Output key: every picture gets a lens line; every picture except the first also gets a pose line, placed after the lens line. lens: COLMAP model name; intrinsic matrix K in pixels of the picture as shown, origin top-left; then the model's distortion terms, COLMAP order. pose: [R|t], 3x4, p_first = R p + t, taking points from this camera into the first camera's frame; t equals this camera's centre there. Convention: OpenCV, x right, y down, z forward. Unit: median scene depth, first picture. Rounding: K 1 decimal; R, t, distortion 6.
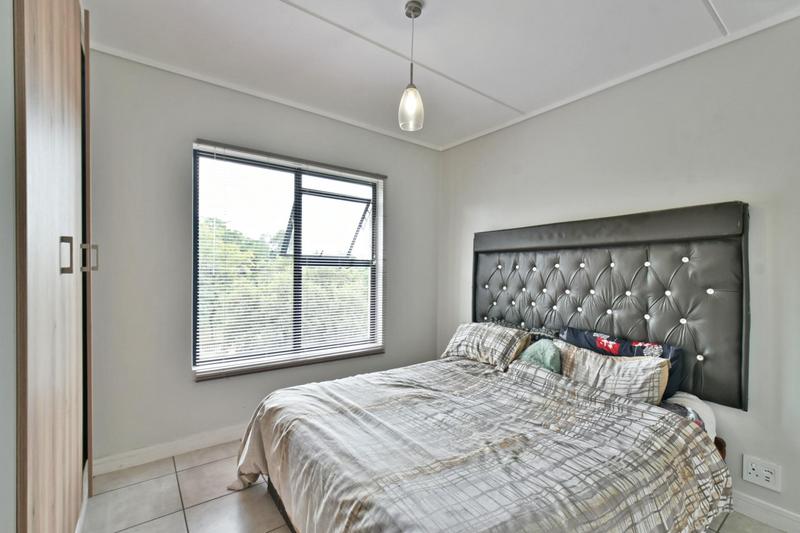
lens RADIAL K [[352.0, 0, 397.1], [0, 352.0, 274.9], [0, 0, 1]] dist [-0.001139, 0.000344]
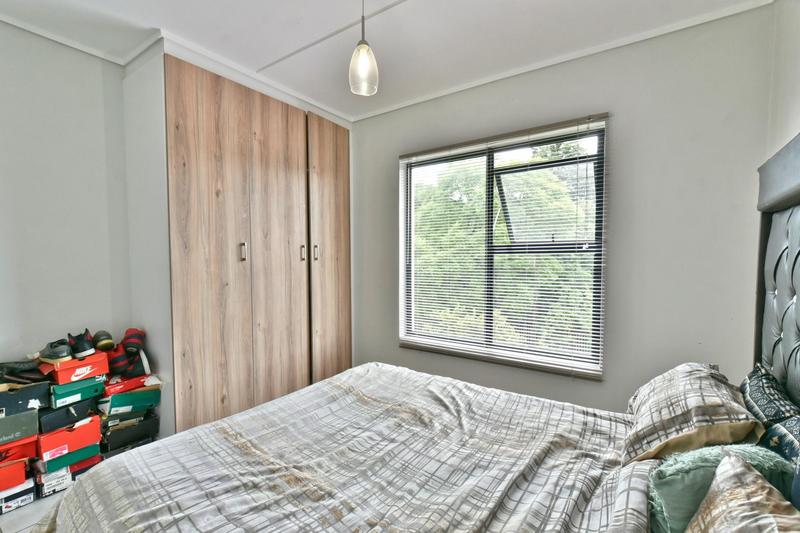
lens RADIAL K [[363.2, 0, 402.2], [0, 363.2, 275.1], [0, 0, 1]] dist [-0.000158, 0.000254]
pose [[0.318849, 0.026943, -0.947423, 0.662690], [-0.009929, 0.999636, 0.025086, 0.008459], [0.947754, 0.001409, 0.319000, 0.574194]]
